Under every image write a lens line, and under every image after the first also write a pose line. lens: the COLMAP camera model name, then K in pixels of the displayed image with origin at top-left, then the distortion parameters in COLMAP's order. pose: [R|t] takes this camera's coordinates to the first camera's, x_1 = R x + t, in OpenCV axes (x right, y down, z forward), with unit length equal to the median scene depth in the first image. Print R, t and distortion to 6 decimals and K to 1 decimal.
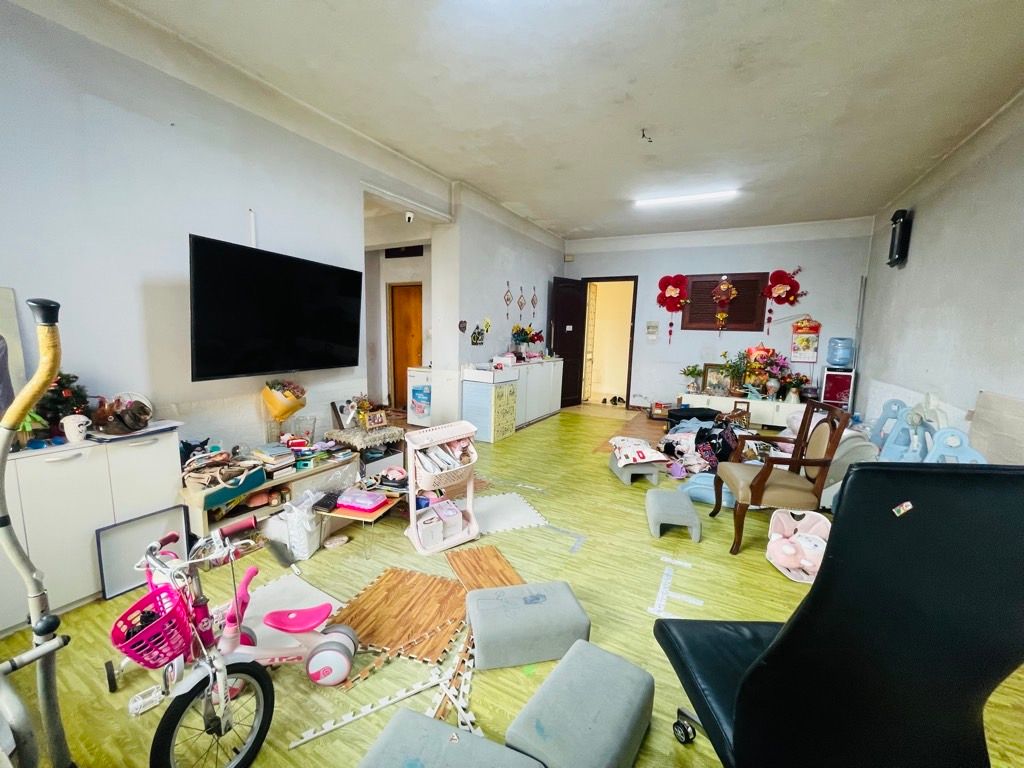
lens RADIAL K [[415.0, 0, 507.5], [0, 415.0, 385.7], [0, 0, 1]] dist [-0.002928, 0.000386]
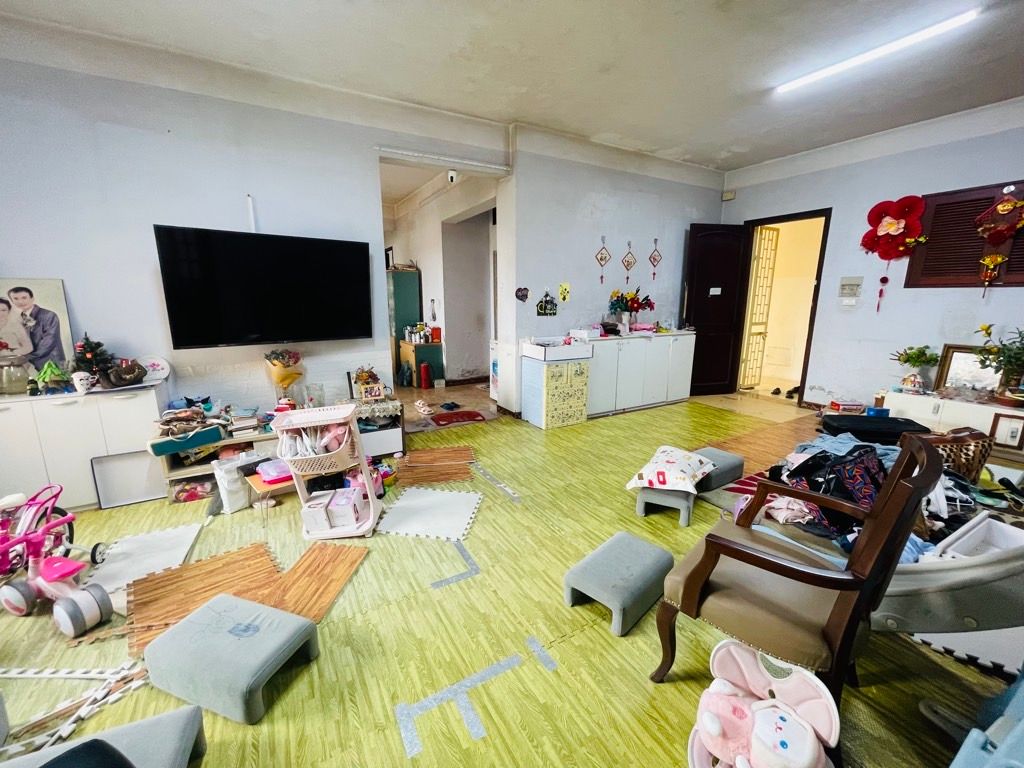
lens RADIAL K [[415.0, 0, 509.0], [0, 415.0, 385.8], [0, 0, 1]] dist [-0.002928, 0.000386]
pose [[0.854115, 0.081504, -0.513659, 0.334466], [-0.043343, 0.995363, 0.085867, -0.024092], [0.518276, -0.051077, 0.853687, 0.220991]]
